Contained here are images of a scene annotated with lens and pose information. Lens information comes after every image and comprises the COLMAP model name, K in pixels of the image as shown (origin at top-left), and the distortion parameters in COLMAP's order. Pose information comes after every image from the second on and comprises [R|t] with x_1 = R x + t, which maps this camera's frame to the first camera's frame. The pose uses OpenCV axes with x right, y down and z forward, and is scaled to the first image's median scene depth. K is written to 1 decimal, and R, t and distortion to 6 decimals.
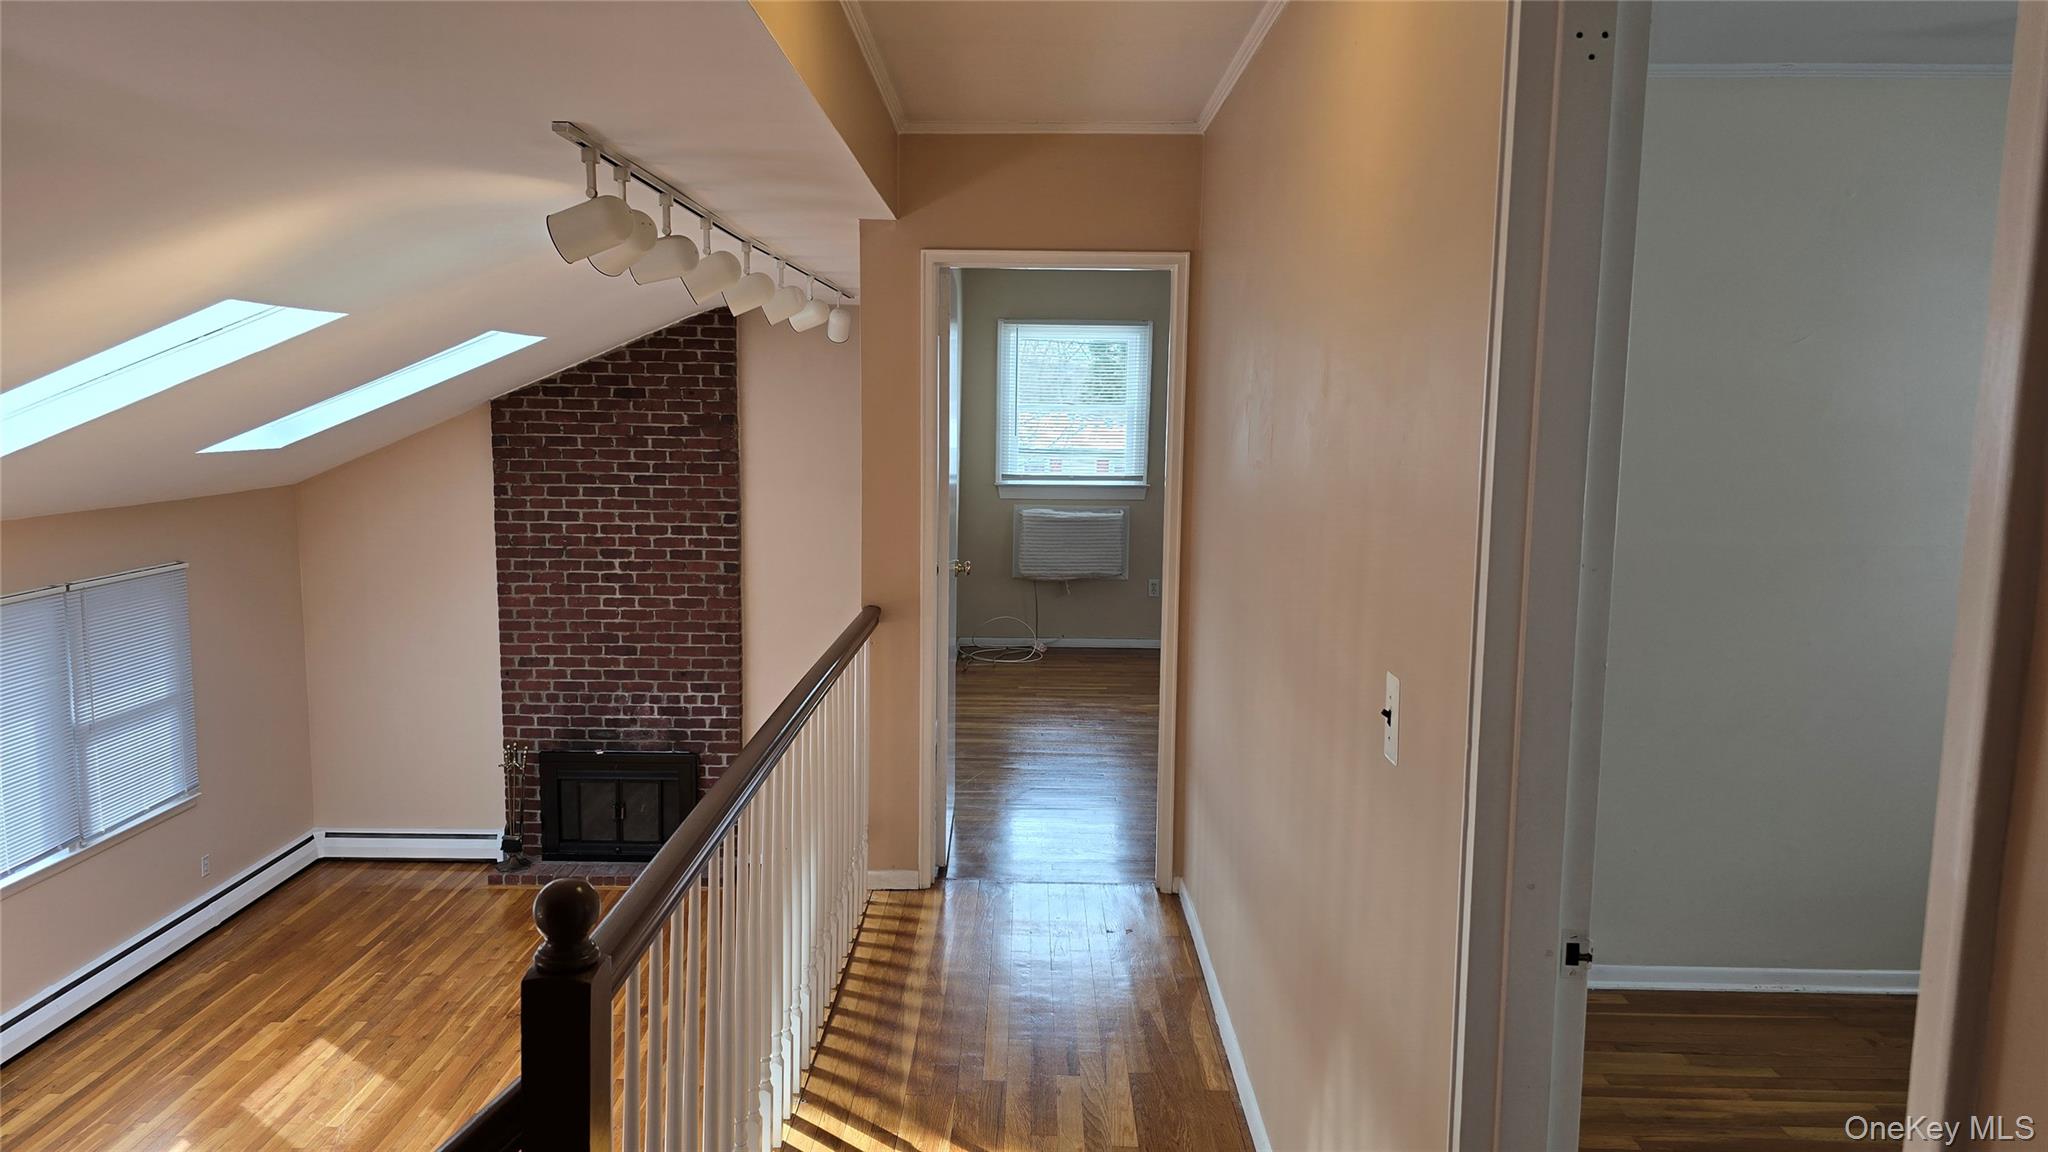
lens RADIAL K [[1365.8, 0, 997.3], [0, 1365.8, 617.5], [0, 0, 1]] dist [0.037759, -0.041642]
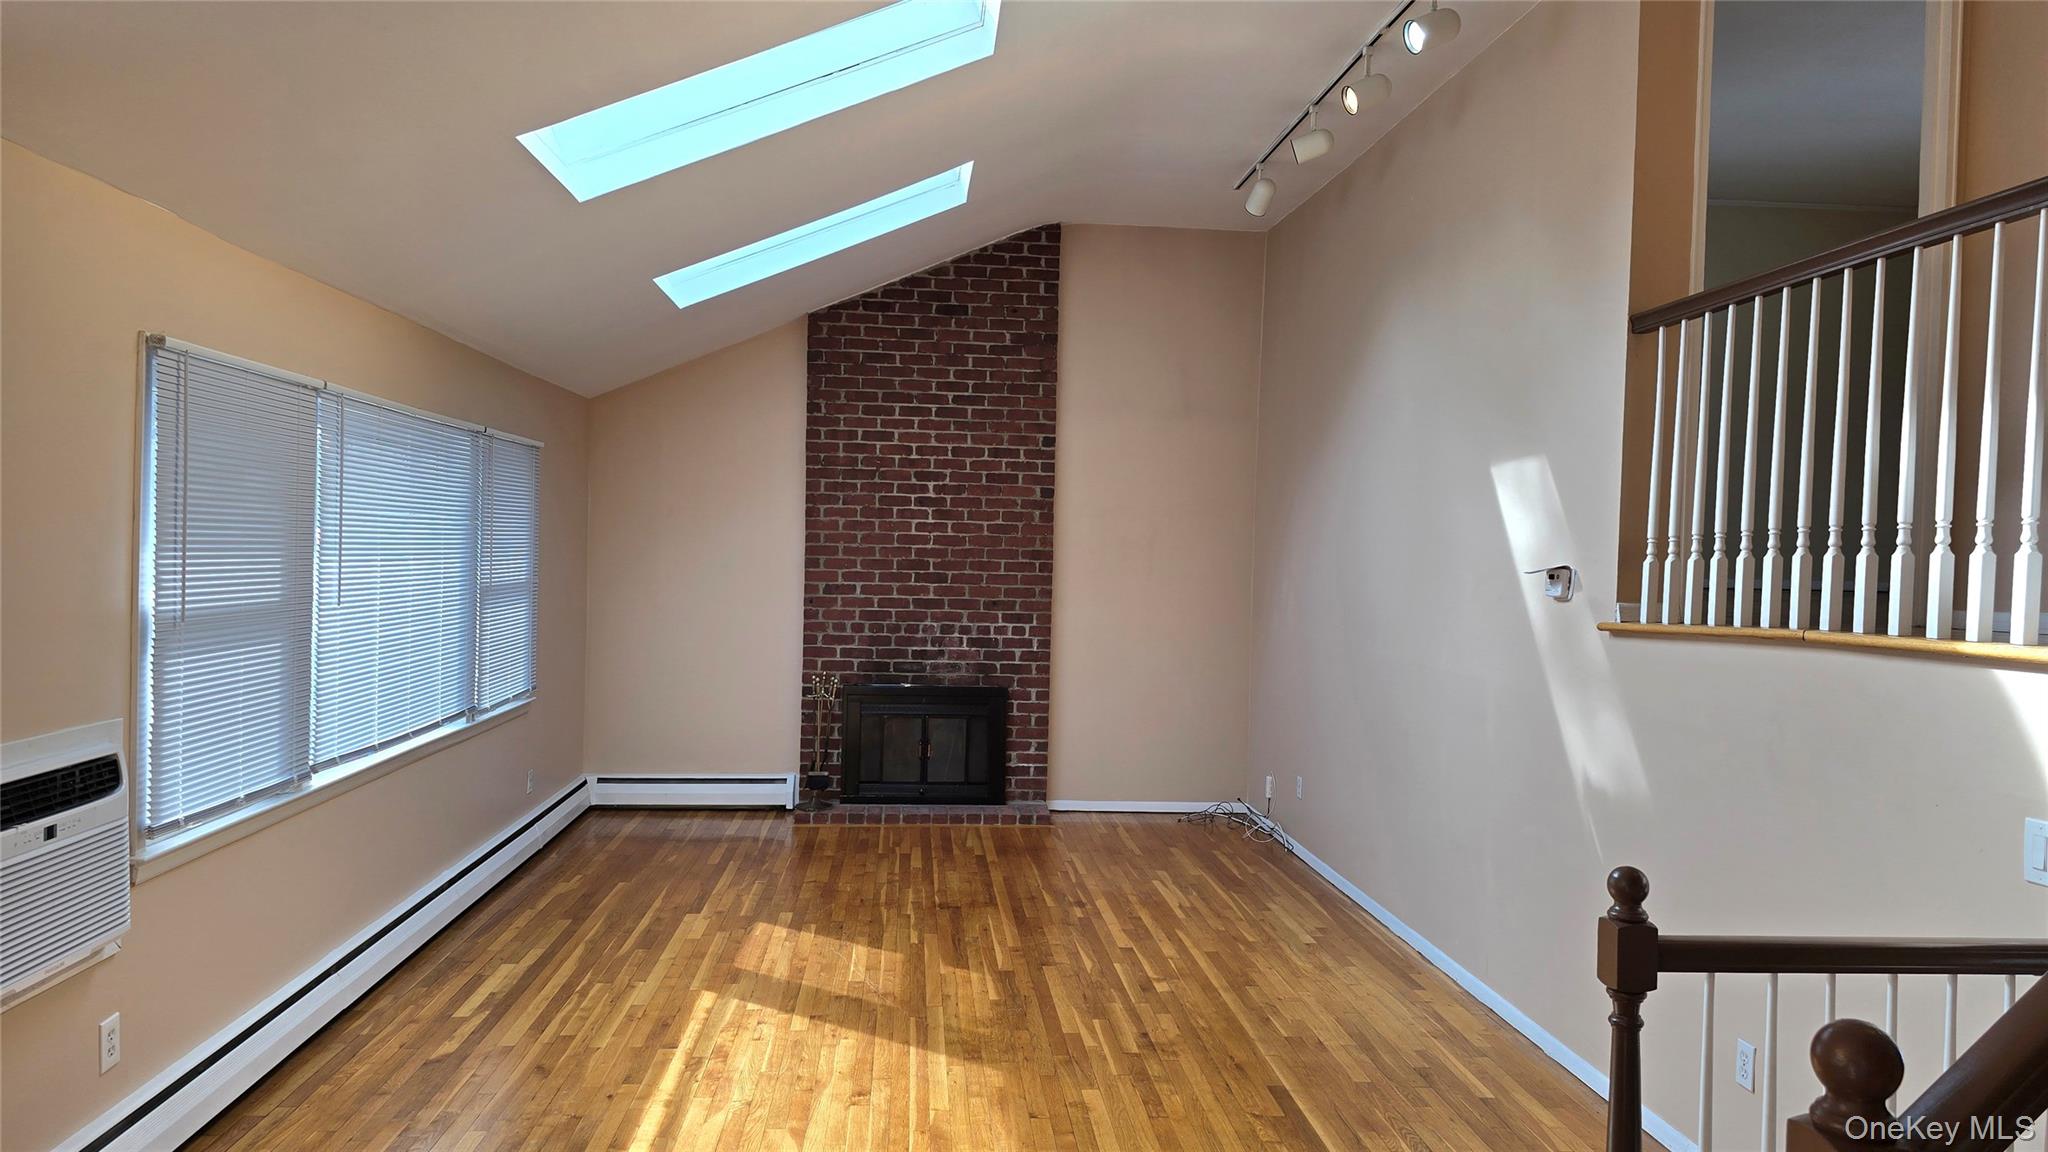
lens RADIAL K [[1365.8, 0, 1029.8], [0, 1365.8, 601.7], [0, 0, 1]] dist [0.037759, -0.041642]
pose [[0.996294, 0.004378, 0.085902, -0.291296], [0.004559, 0.994612, -0.103564, 0.141179], [-0.085893, 0.103572, 0.990906, 0.053059]]
